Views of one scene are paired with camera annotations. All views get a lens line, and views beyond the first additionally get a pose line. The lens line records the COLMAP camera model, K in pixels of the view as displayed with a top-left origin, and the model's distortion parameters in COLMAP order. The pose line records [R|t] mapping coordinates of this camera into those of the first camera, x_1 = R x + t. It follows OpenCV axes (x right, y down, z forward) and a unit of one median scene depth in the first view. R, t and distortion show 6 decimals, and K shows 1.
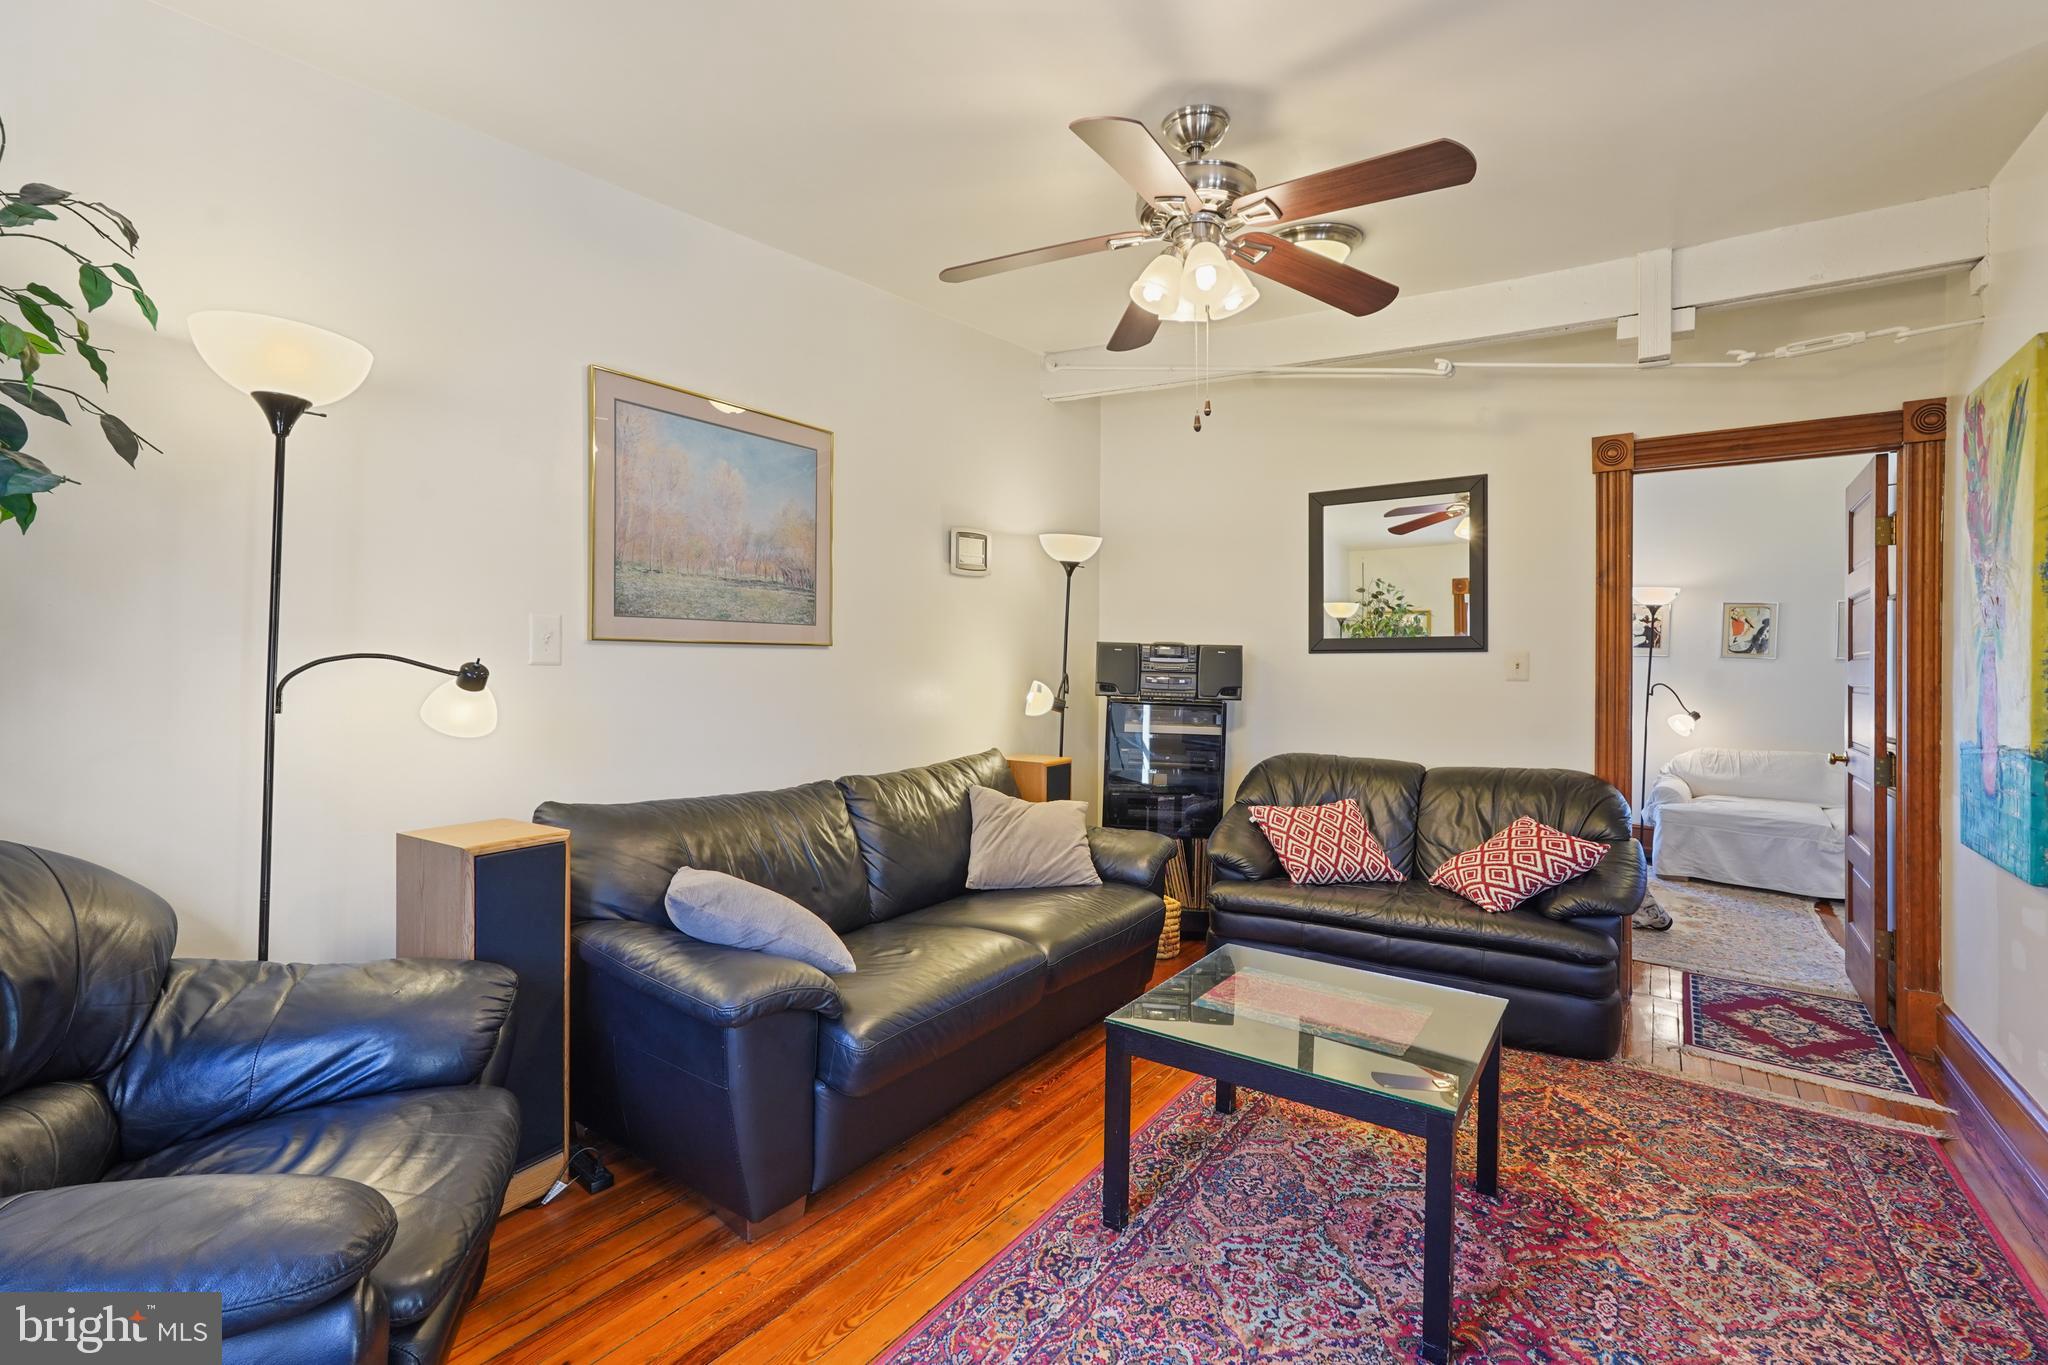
lens RADIAL K [[935.1, 0, 995.8], [0, 935.1, 664.3], [0, 0, 1]] dist [0.001065, 0.009812]
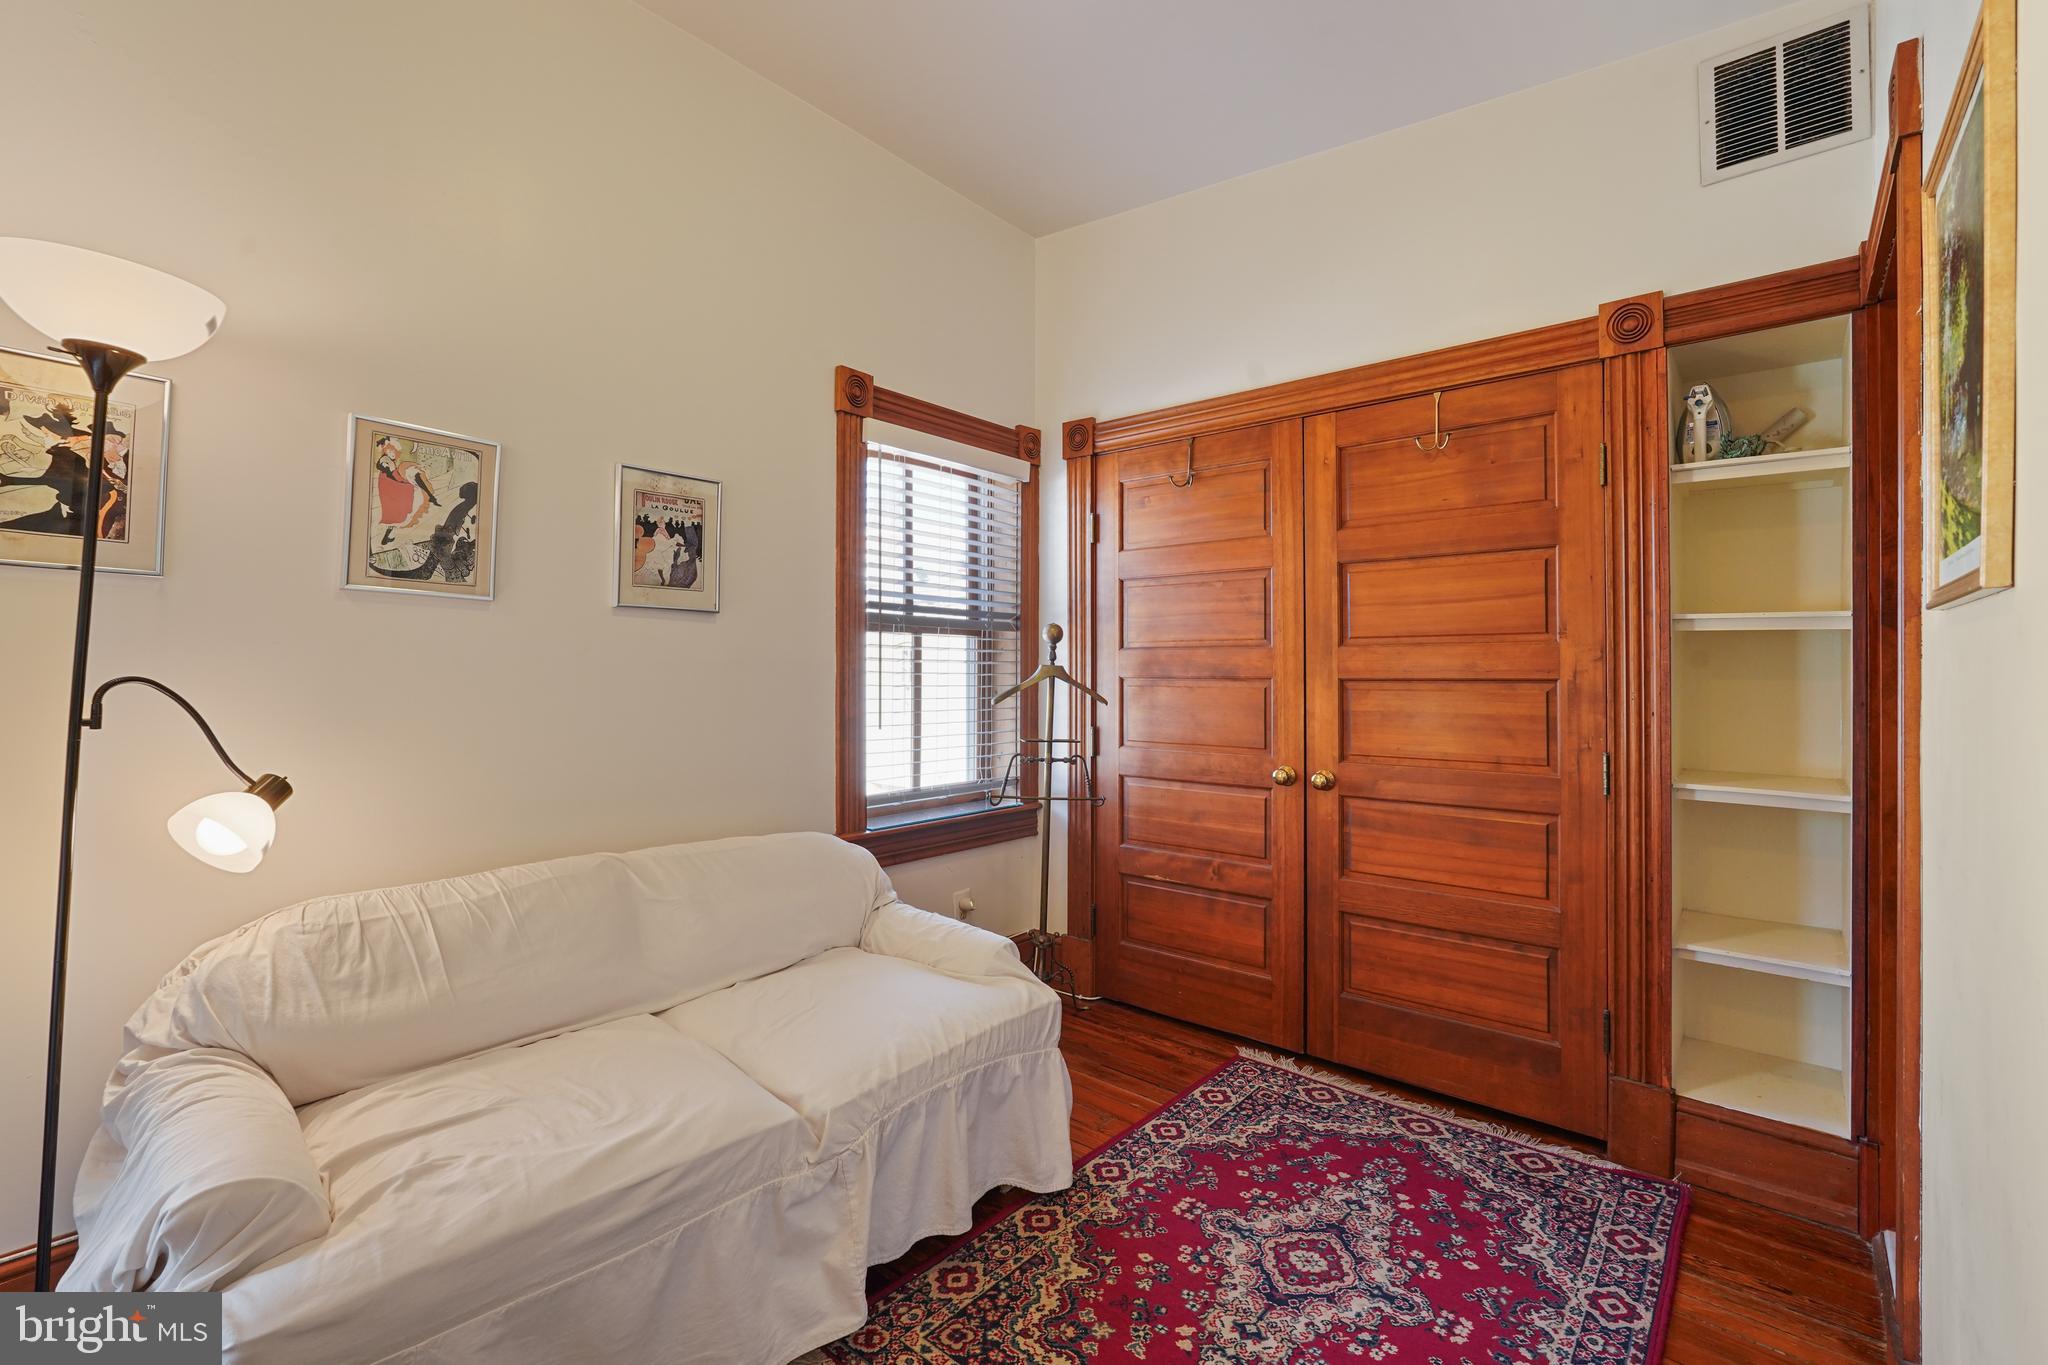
lens RADIAL K [[935.1, 0, 995.8], [0, 935.1, 664.3], [0, 0, 1]] dist [0.001065, 0.009812]
pose [[0.088872, -0.000438, 0.996043, 1.014313], [-0.001972, 0.999998, 0.000616, 0.034775], [-0.996041, -0.002019, 0.088871, 1.589220]]
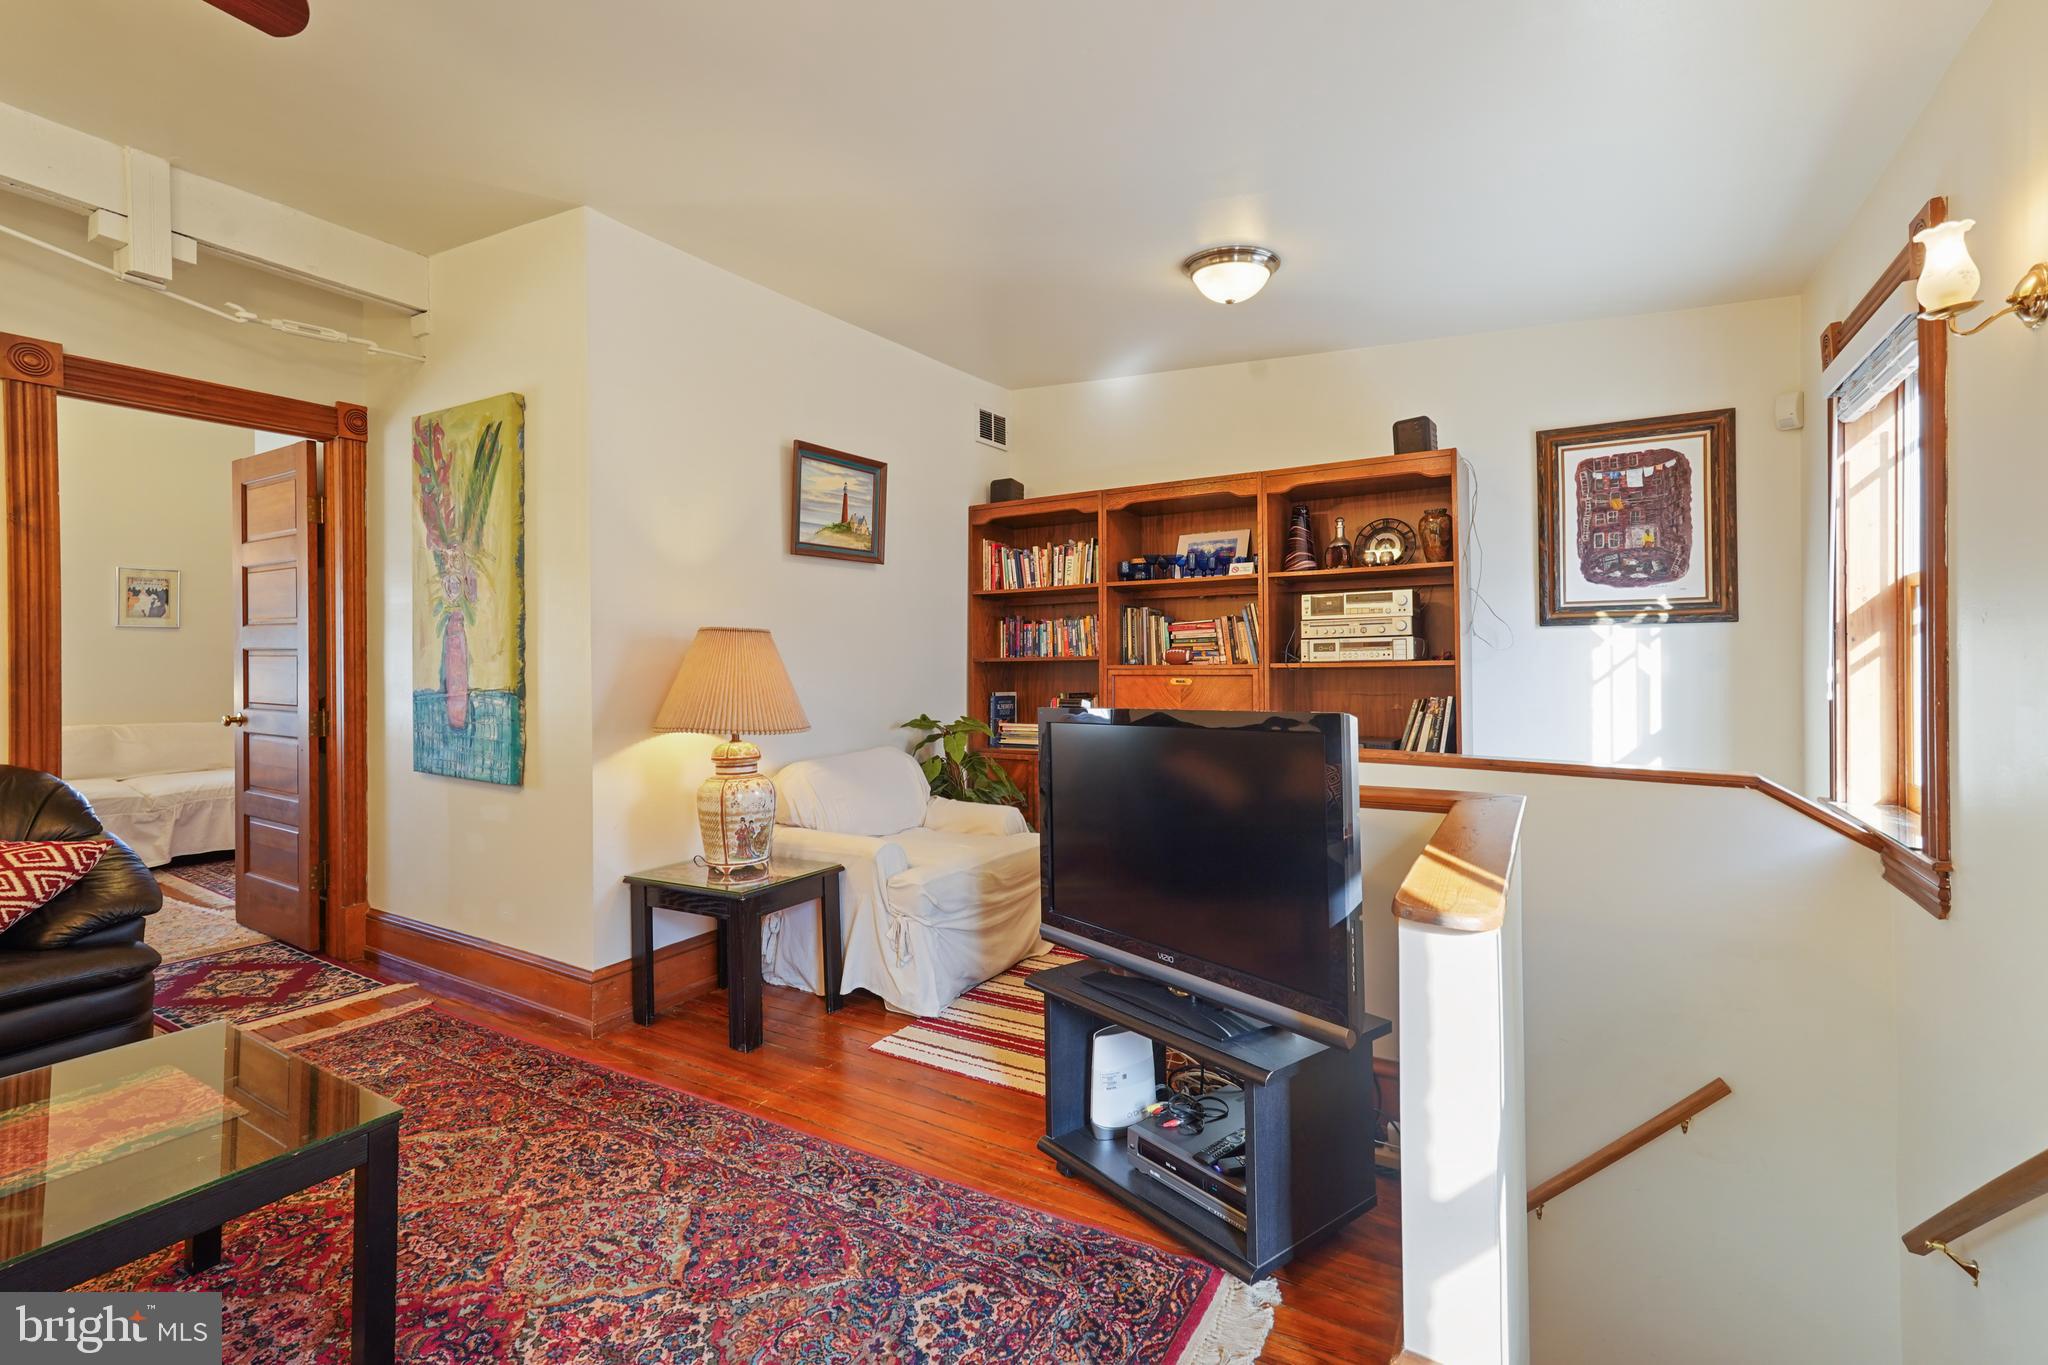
lens RADIAL K [[919.0, 0, 1031.6], [0, 919.0, 643.3], [0, 0, 1]] dist [-0.001368, 0.006607]
pose [[-0.071301, -0.001719, 0.997453, -0.242338], [-0.003754, 0.999992, 0.001455, 0.014330], [-0.997448, -0.003641, -0.071307, 0.256121]]
